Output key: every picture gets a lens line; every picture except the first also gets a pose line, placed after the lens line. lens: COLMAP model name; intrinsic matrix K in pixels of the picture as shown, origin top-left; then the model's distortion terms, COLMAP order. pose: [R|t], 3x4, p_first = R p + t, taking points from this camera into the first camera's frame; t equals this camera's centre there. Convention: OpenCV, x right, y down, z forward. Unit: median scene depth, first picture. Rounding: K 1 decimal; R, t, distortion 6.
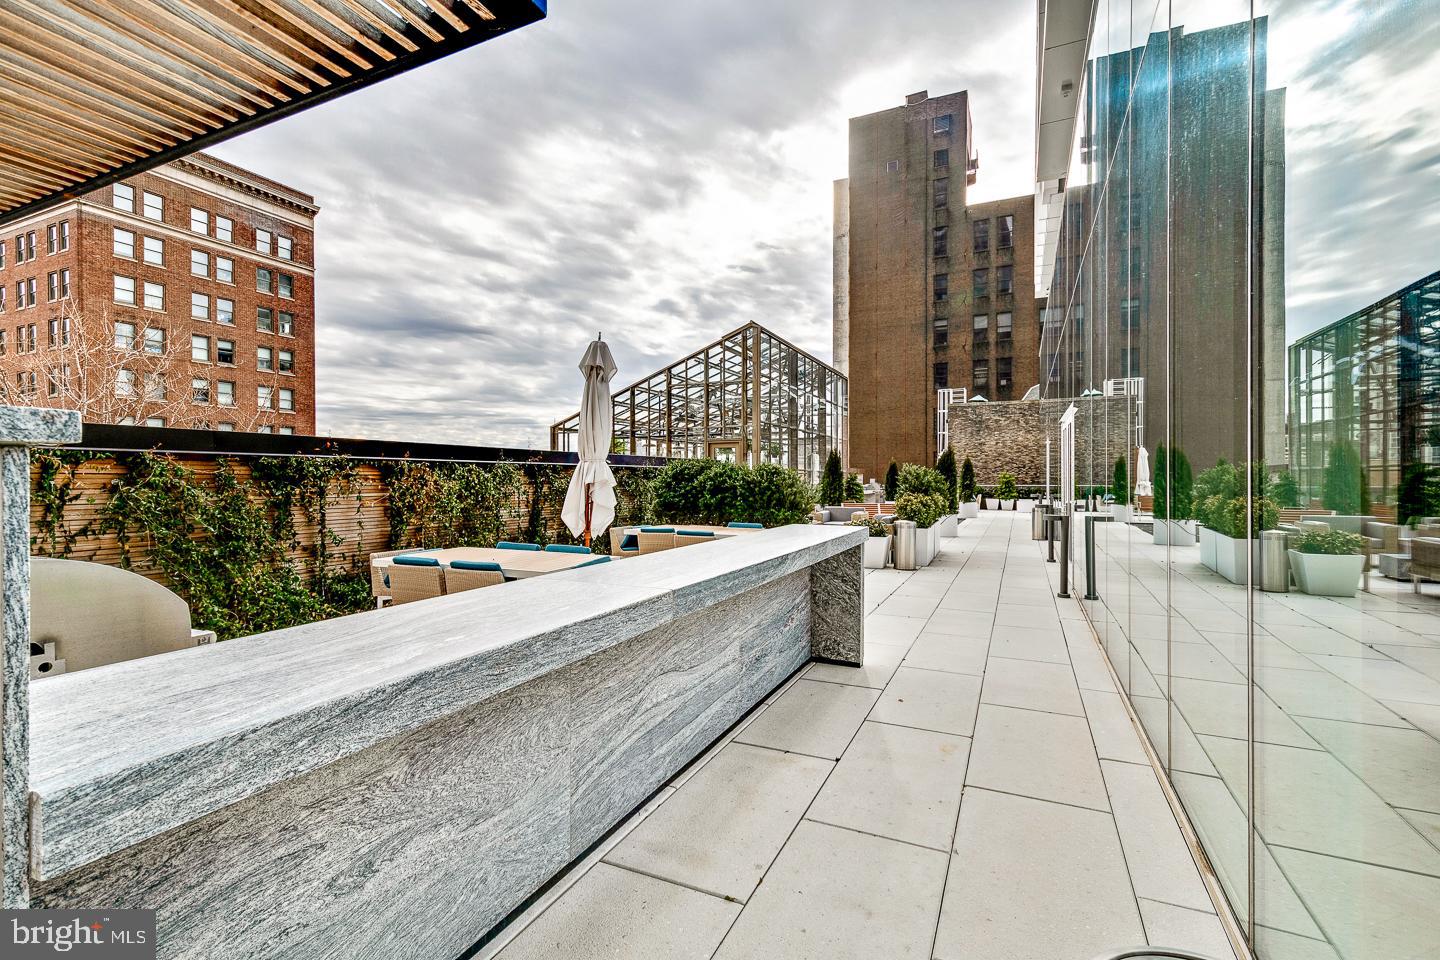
lens RADIAL K [[652.9, 0, 744.1], [0, 652.9, 492.1], [0, 0, 1]] dist [0.017691, -0.001867]
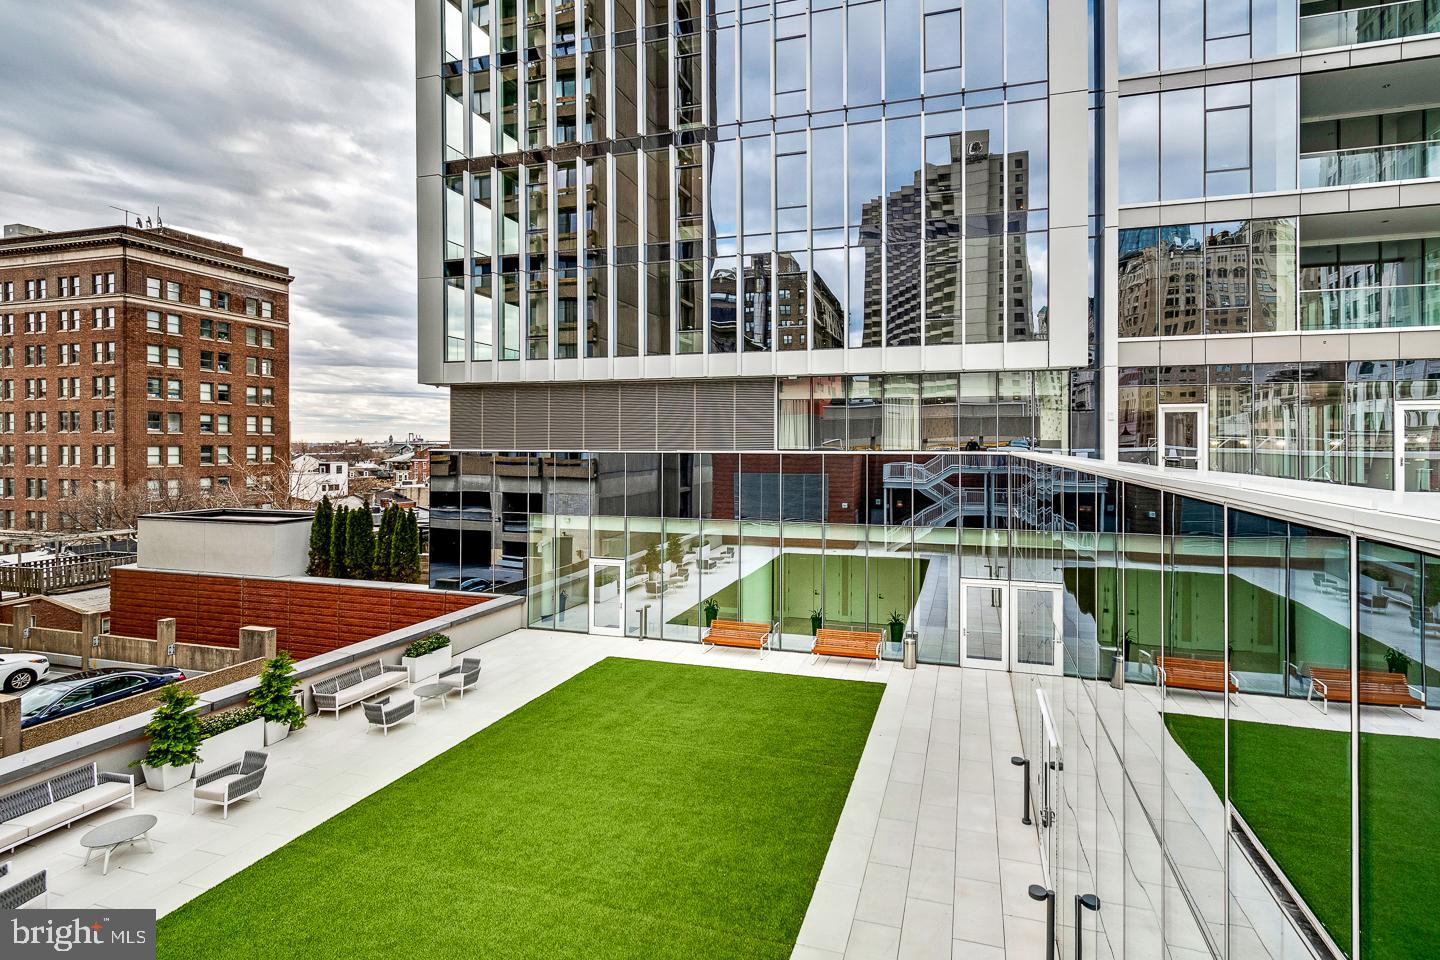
lens RADIAL K [[652.9, 0, 771.8], [0, 652.9, 463.2], [0, 0, 1]] dist [0.017691, -0.001867]
pose [[0.991264, -0.001086, 0.131886, 0.136450], [0.000051, 0.999969, 0.007856, -0.080660], [-0.131891, -0.007781, 0.991234, -0.470683]]
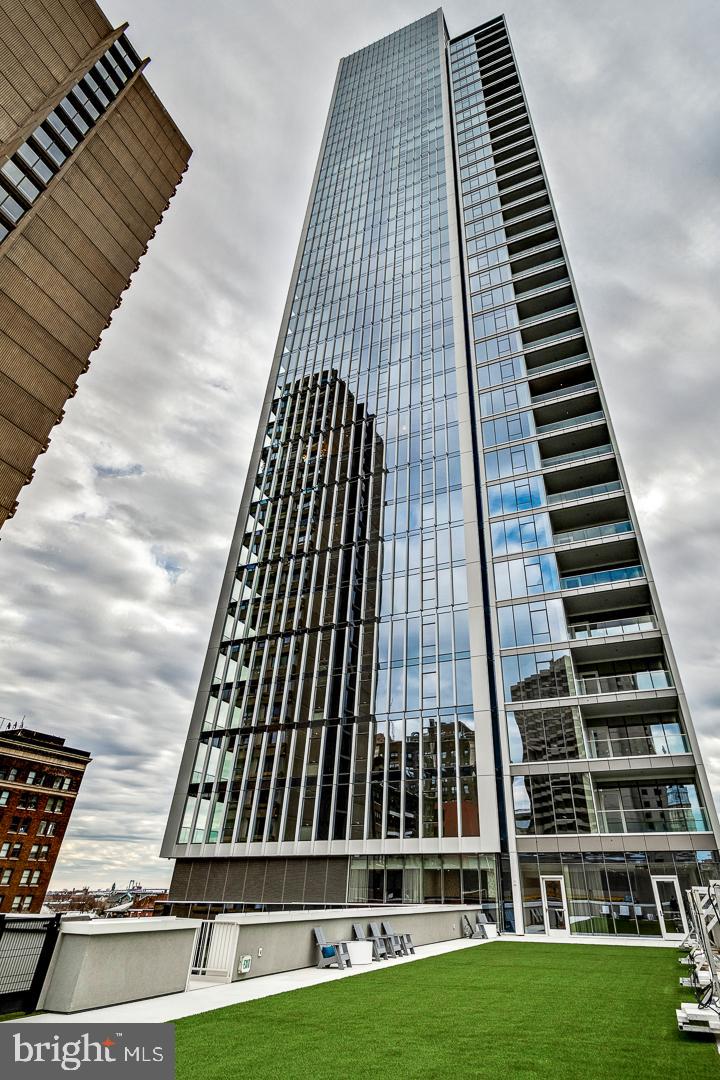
lens RADIAL K [[546.4, 0, 415.5], [0, 546.4, 562.7], [0, 0, 1]] dist [0.017110, -0.013499]
pose [[0.998852, 0.028662, 0.038378, 0.222712], [-0.003724, 0.845265, -0.534334, -0.079421], [-0.047755, 0.533578, 0.844402, -0.737748]]
